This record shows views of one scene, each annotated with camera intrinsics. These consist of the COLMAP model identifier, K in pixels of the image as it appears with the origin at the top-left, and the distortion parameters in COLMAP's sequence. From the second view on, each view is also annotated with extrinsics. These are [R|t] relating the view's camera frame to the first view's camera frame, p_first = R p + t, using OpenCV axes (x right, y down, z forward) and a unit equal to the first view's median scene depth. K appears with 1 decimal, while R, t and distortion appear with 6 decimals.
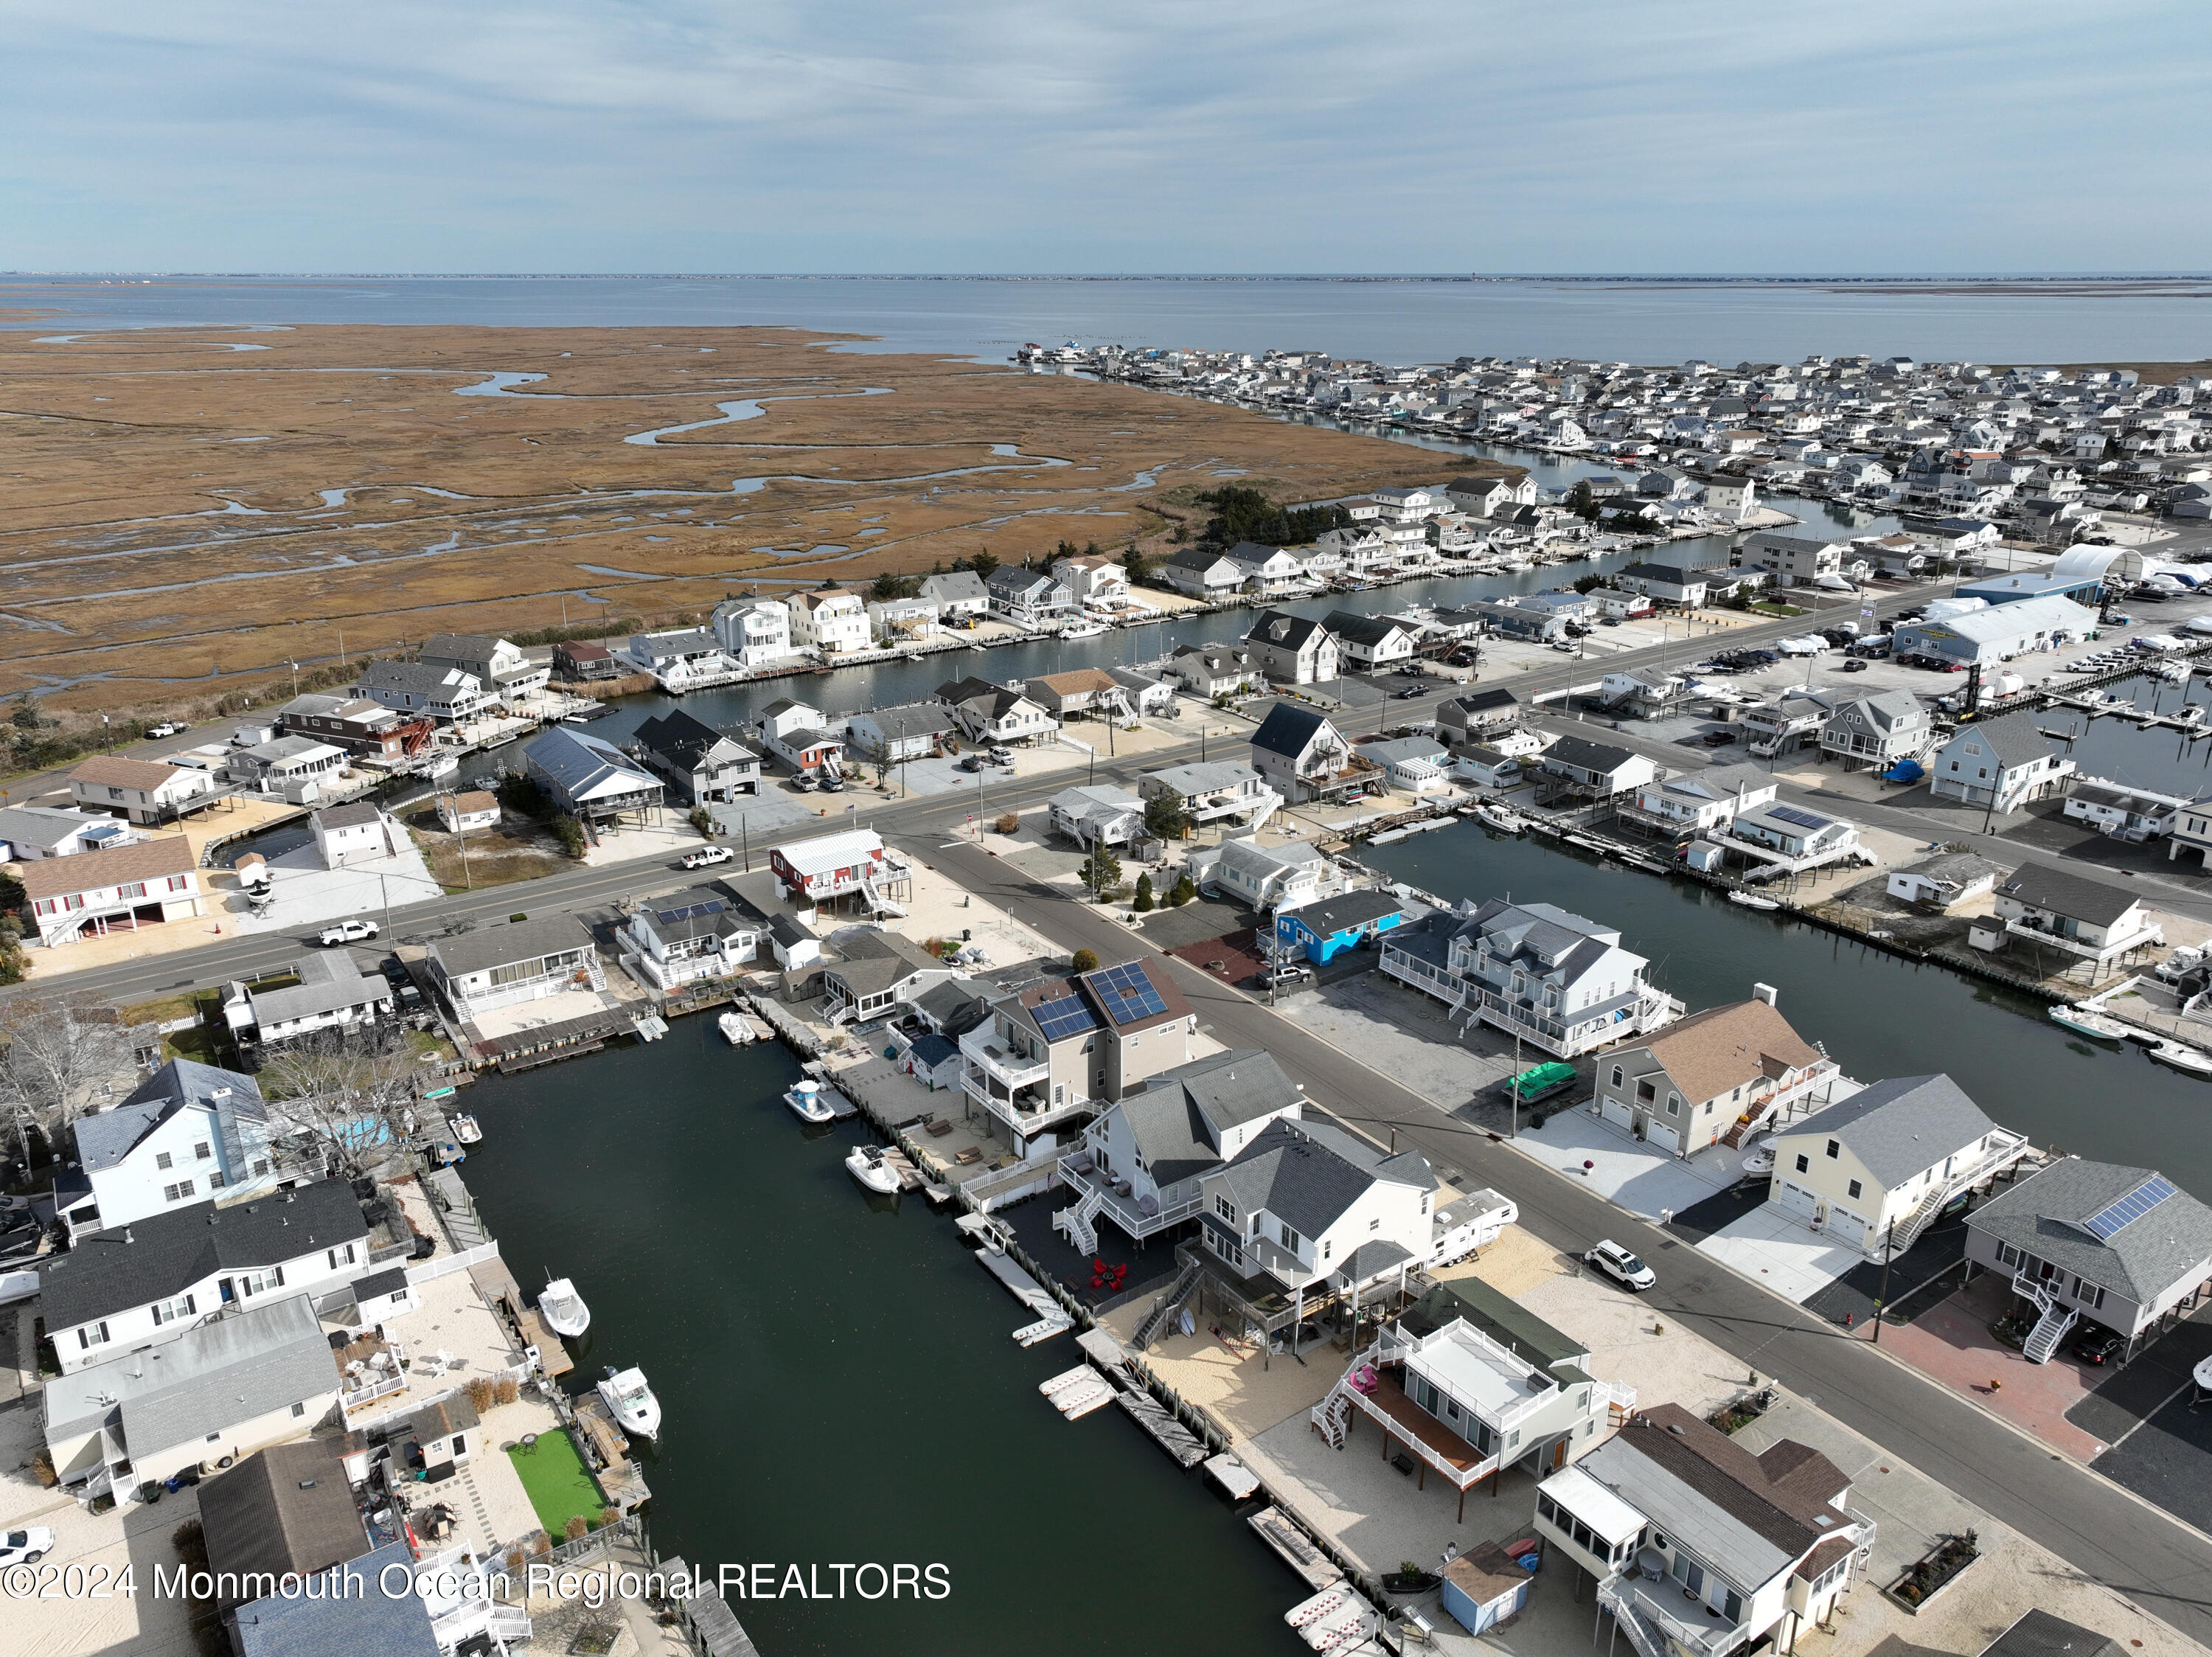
lens RADIAL K [[1560.7, 0, 1106.0], [0, 1560.7, 828.5], [0, 0, 1]] dist [0.002378, 0.012080]
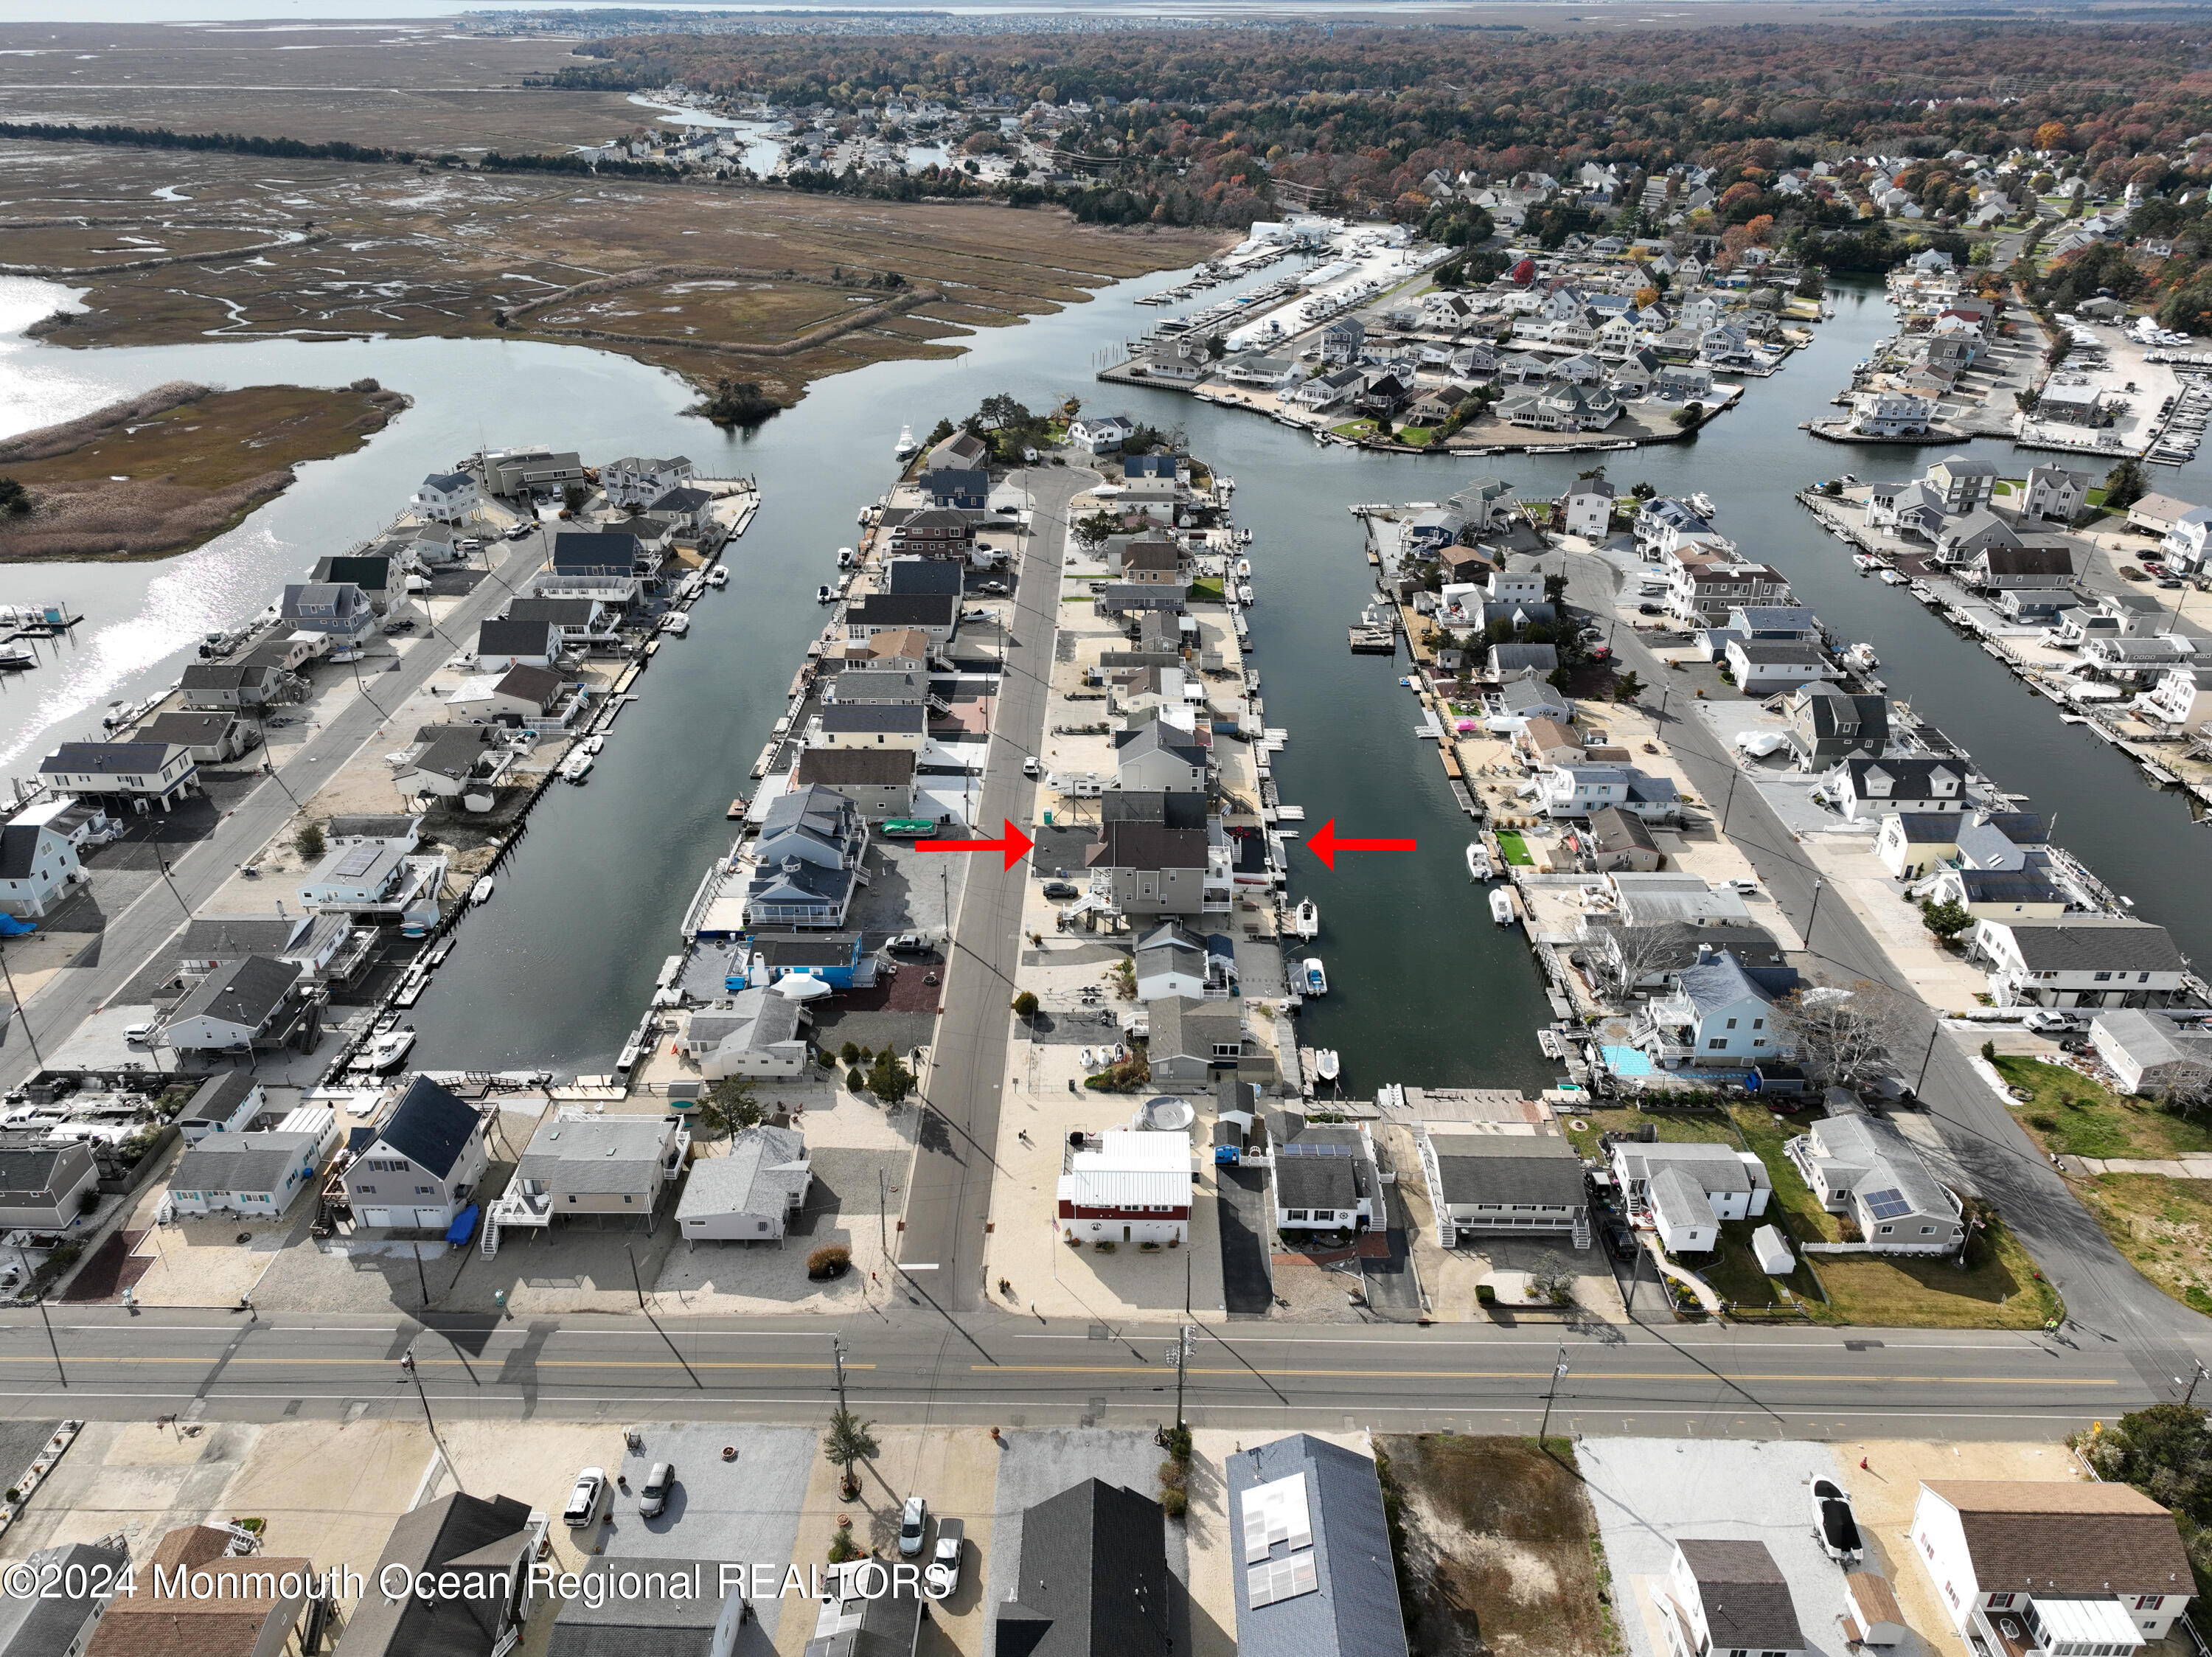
lens RADIAL K [[1551.6, 0, 1106.0], [0, 1551.6, 828.5], [0, 0, 1]] dist [0.008458, 0.011993]
pose [[-0.812425, -0.278864, 0.512054, -0.463398], [0.196185, 0.696266, 0.690453, -0.592762], [-0.549069, 0.661398, -0.510956, 1.120752]]
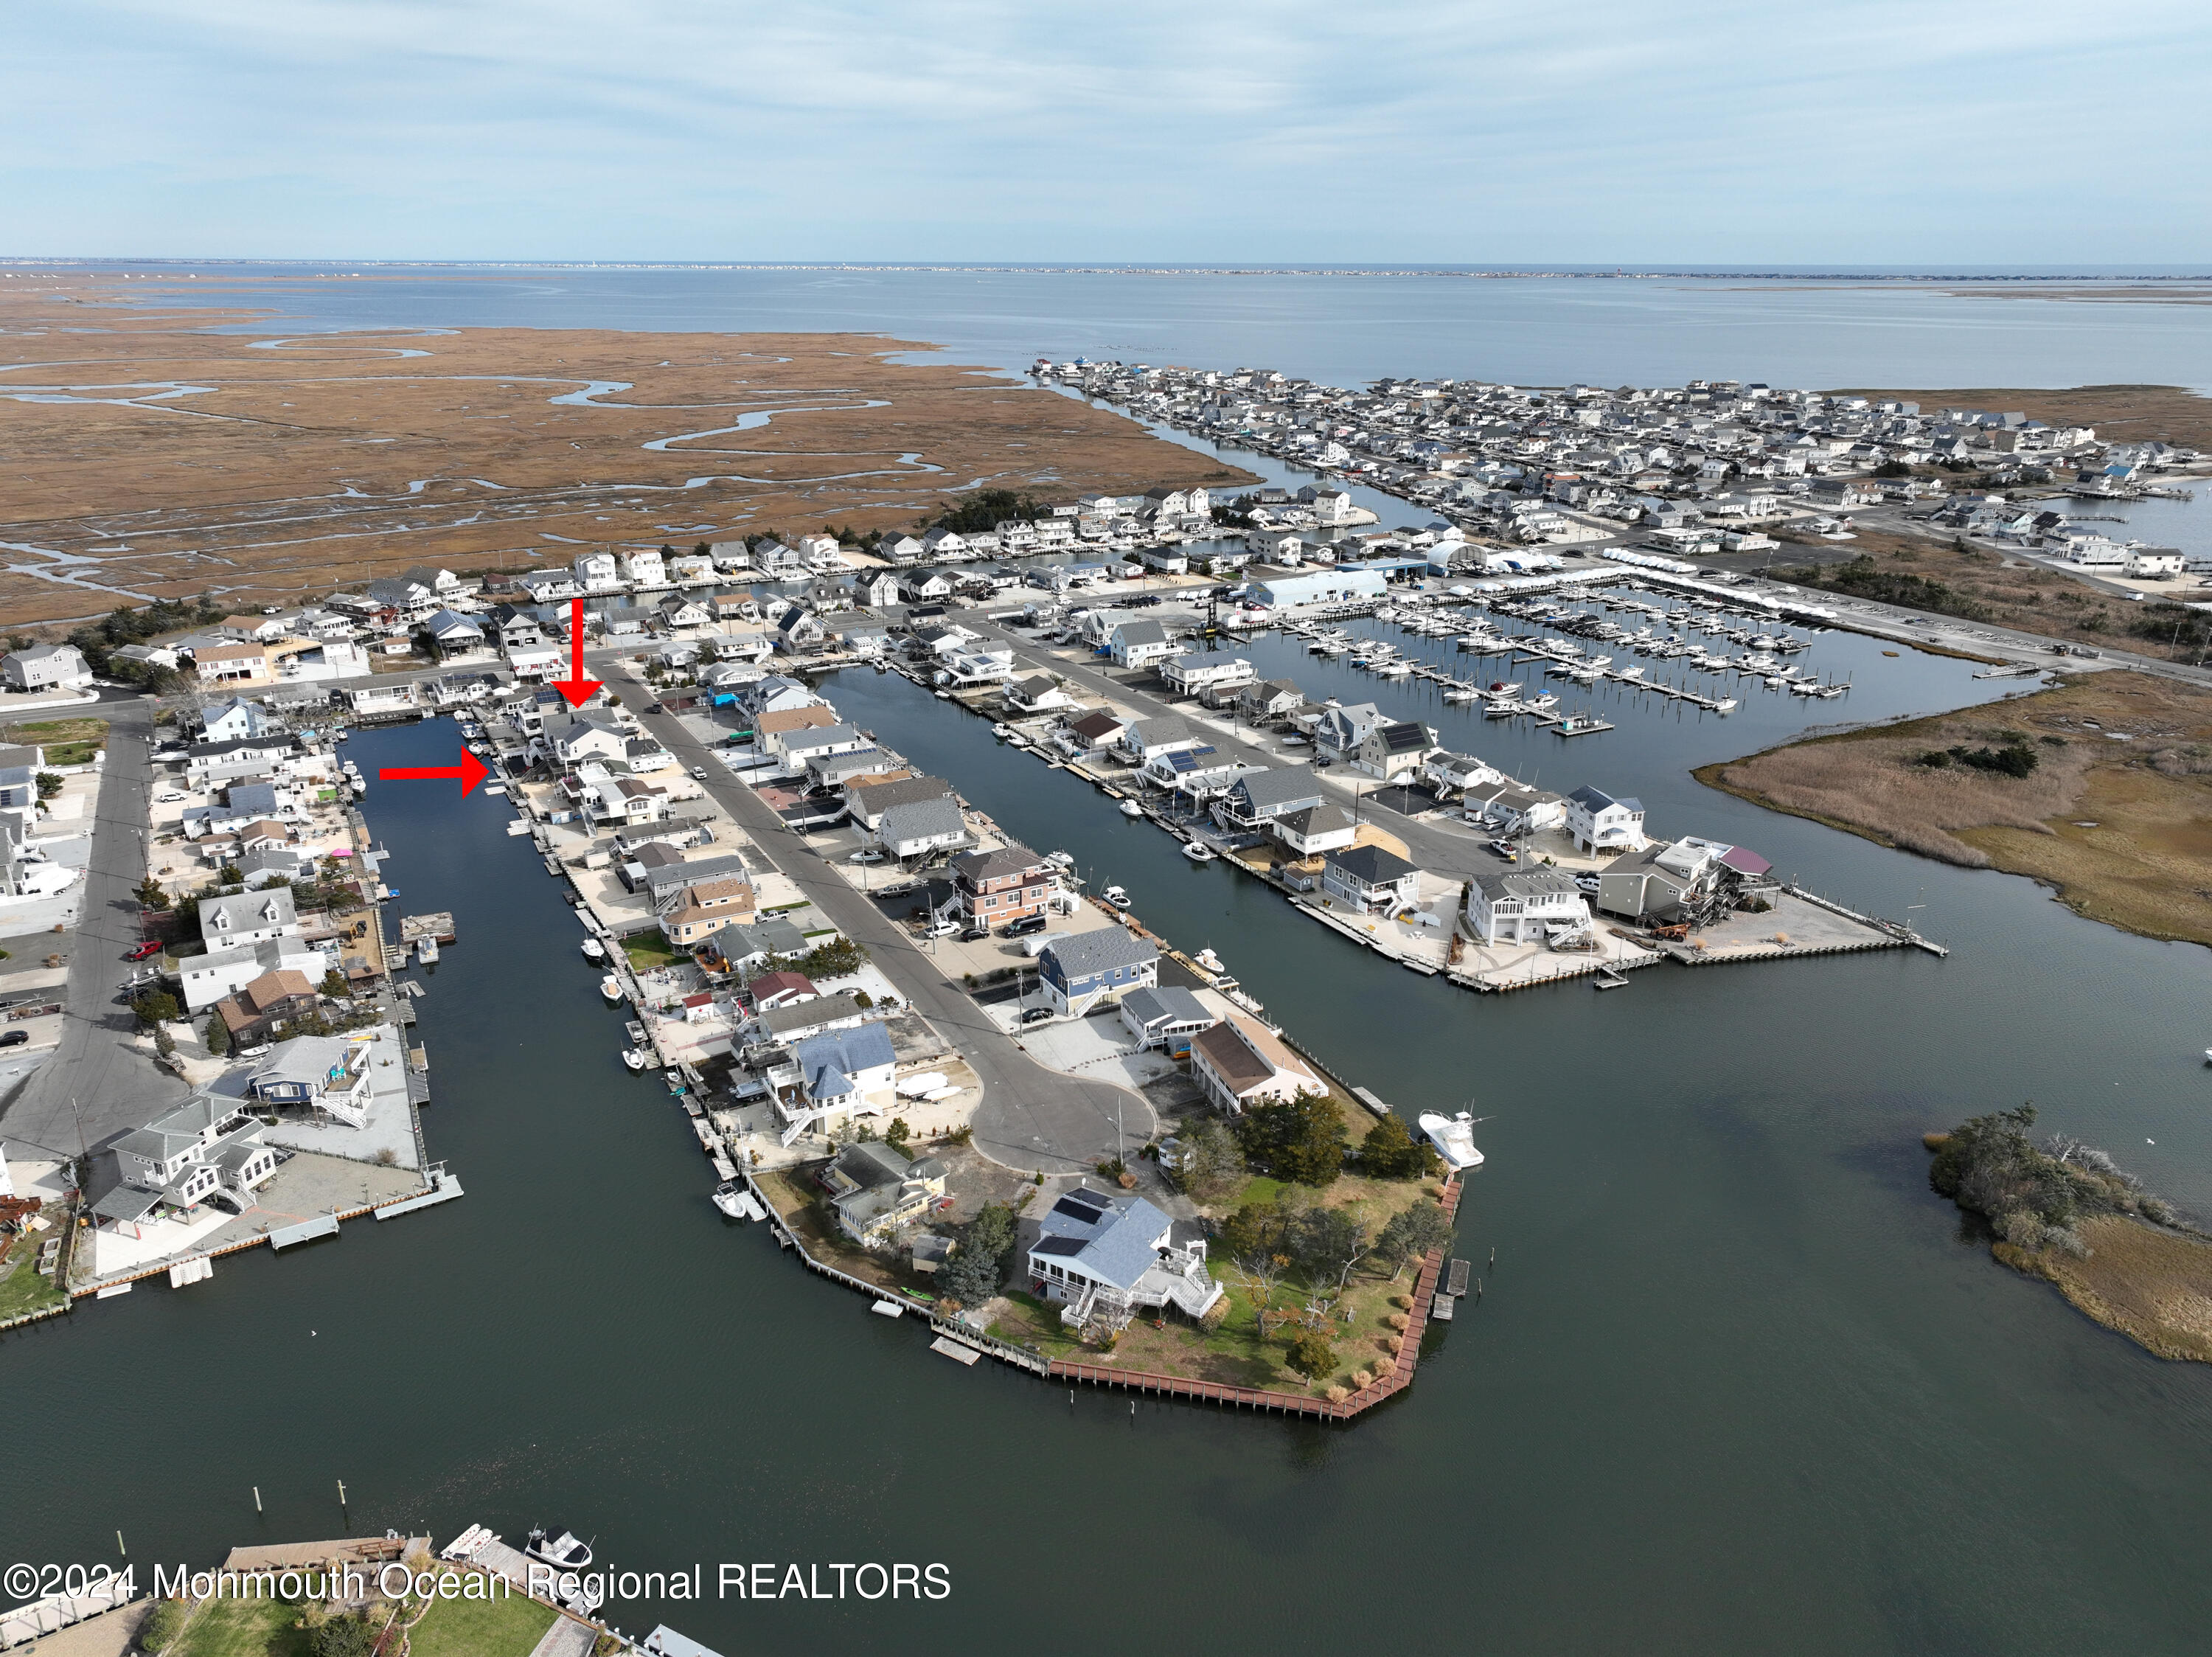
lens RADIAL K [[1569.4, 0, 1106.0], [0, 1569.4, 828.5], [0, 0, 1]] dist [0.002821, 0.000732]
pose [[0.994479, 0.039530, -0.097203, 0.737492], [-0.038960, 0.999211, 0.007753, 0.177599], [0.097432, -0.003923, 0.995234, -0.986502]]
